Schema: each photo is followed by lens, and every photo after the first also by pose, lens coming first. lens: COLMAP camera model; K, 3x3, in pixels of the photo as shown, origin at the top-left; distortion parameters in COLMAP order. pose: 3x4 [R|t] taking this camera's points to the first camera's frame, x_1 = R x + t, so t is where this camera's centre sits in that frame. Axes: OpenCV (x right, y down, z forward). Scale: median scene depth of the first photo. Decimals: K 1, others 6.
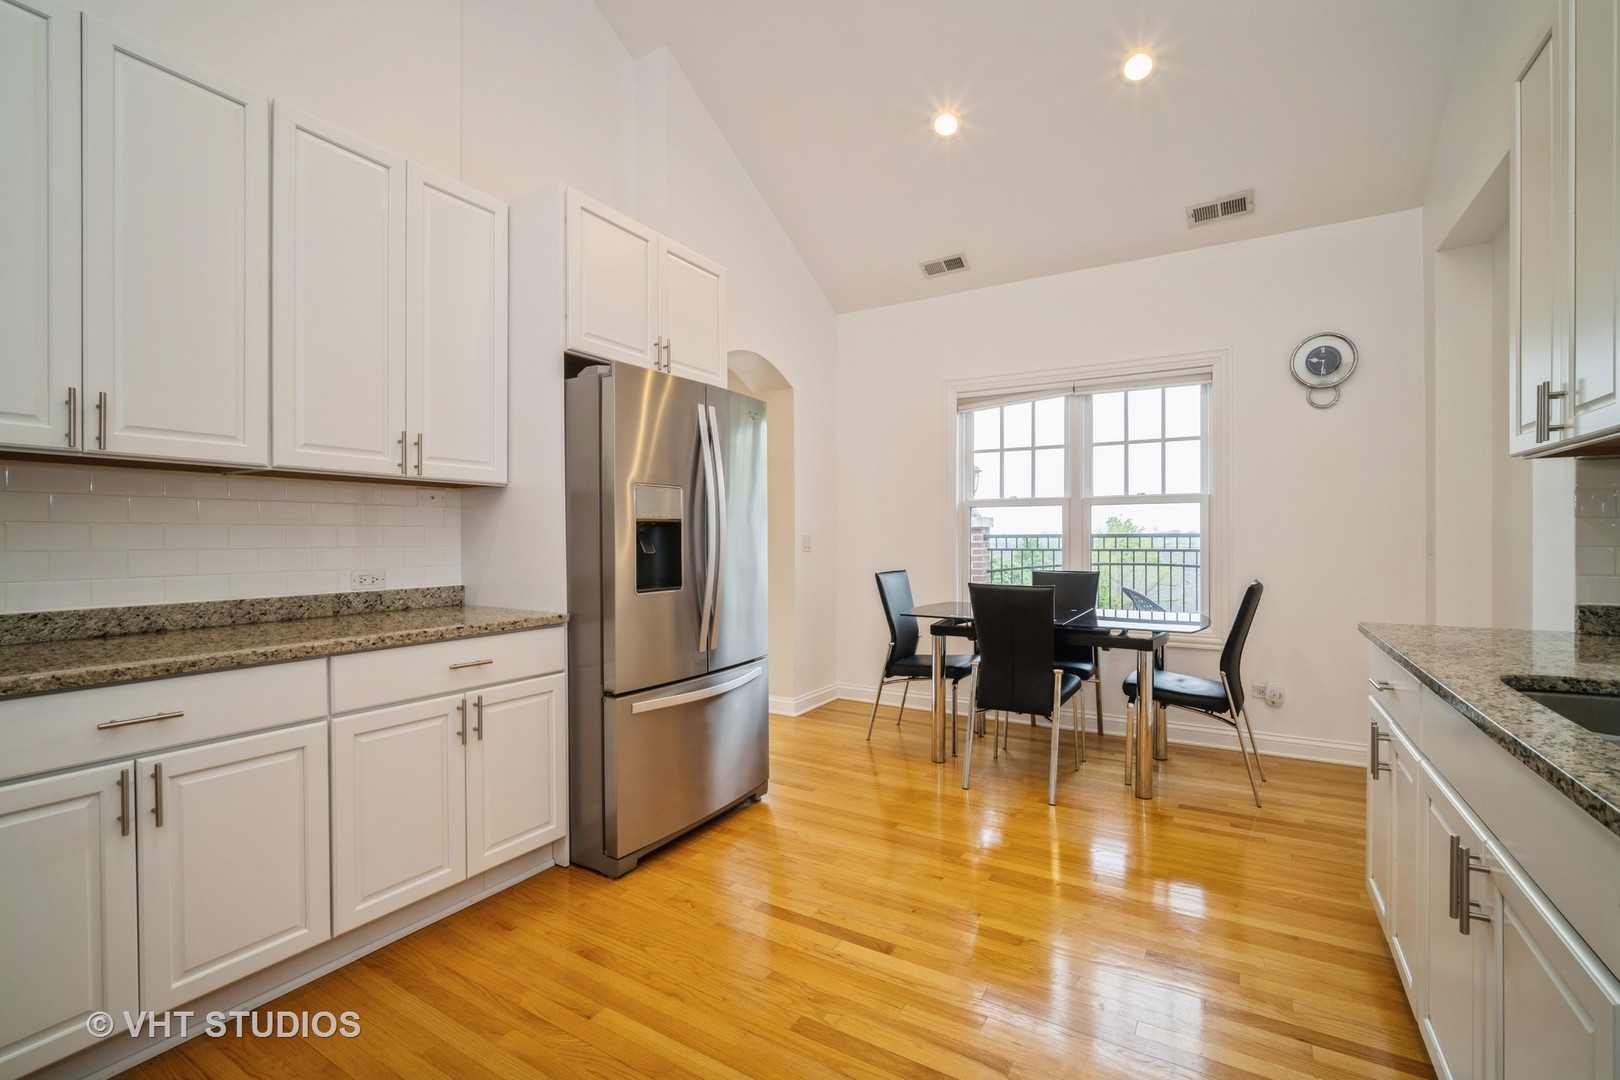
lens RADIAL K [[706.7, 0, 816.9], [0, 706.7, 543.2], [0, 0, 1]] dist [-0.004130, 0.001229]
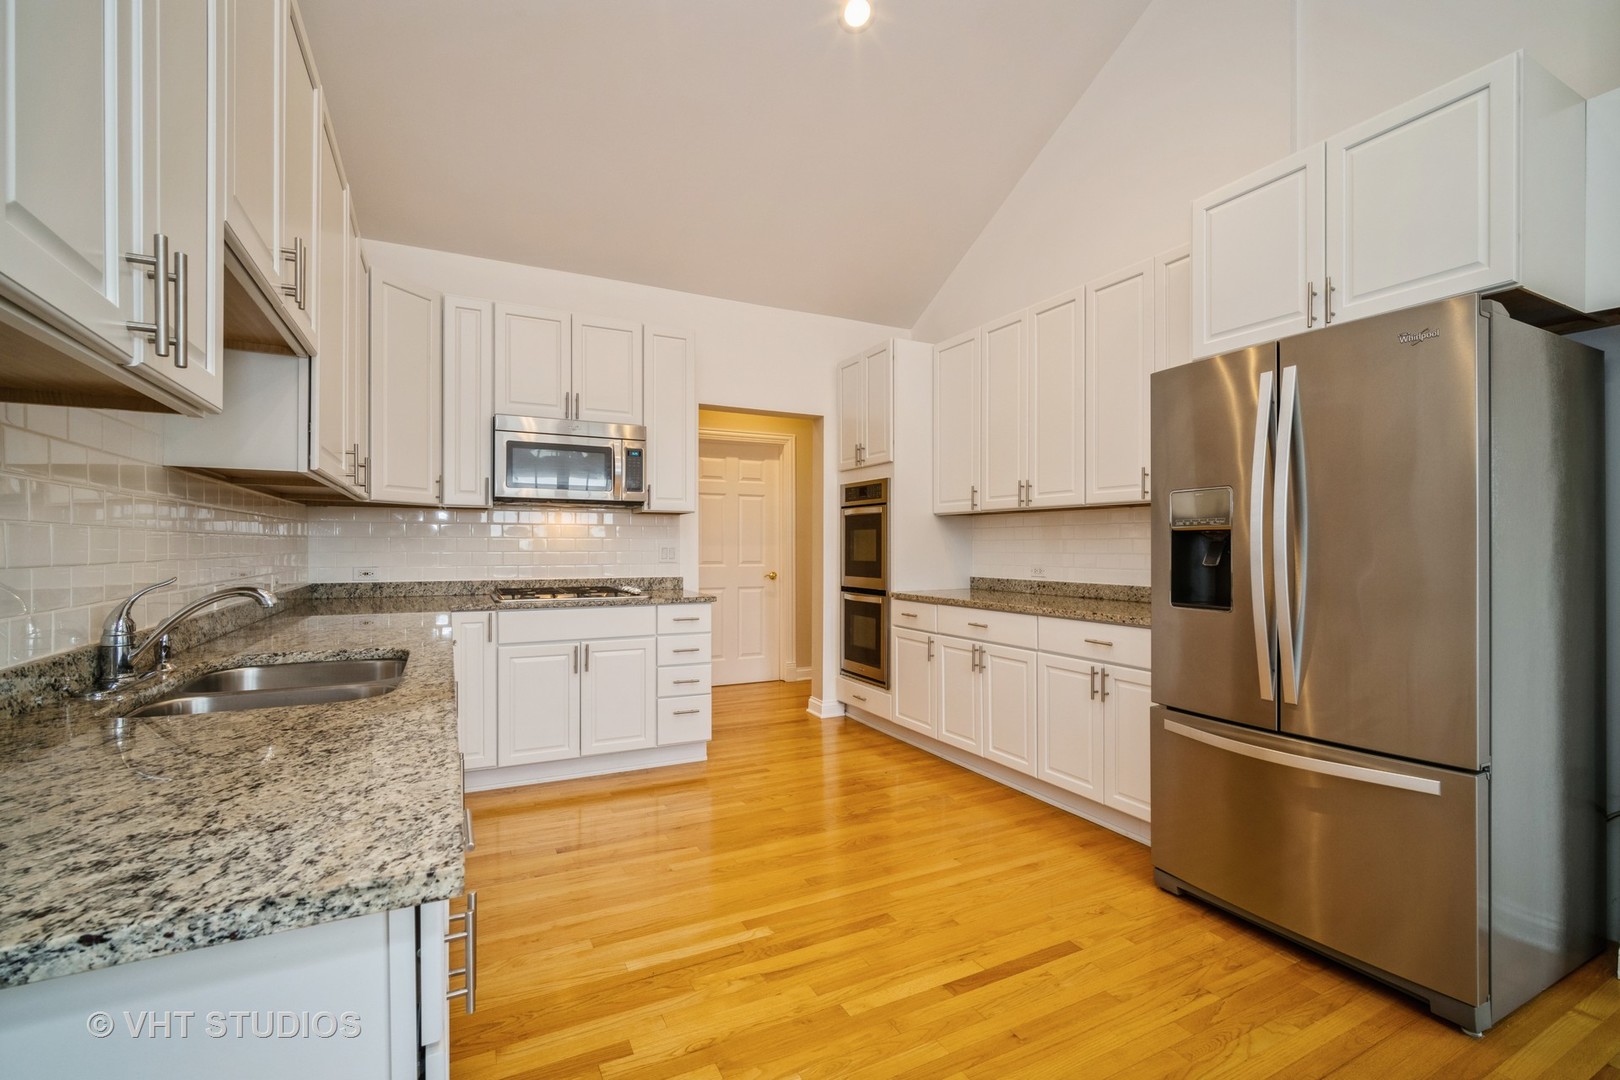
lens RADIAL K [[706.7, 0, 815.0], [0, 706.7, 541.6], [0, 0, 1]] dist [-0.004130, 0.001229]
pose [[-0.526096, -0.002990, -0.850420, 0.937281], [-0.003737, 0.999992, -0.001204, -0.015561], [0.850417, 0.002544, -0.526103, 1.258643]]
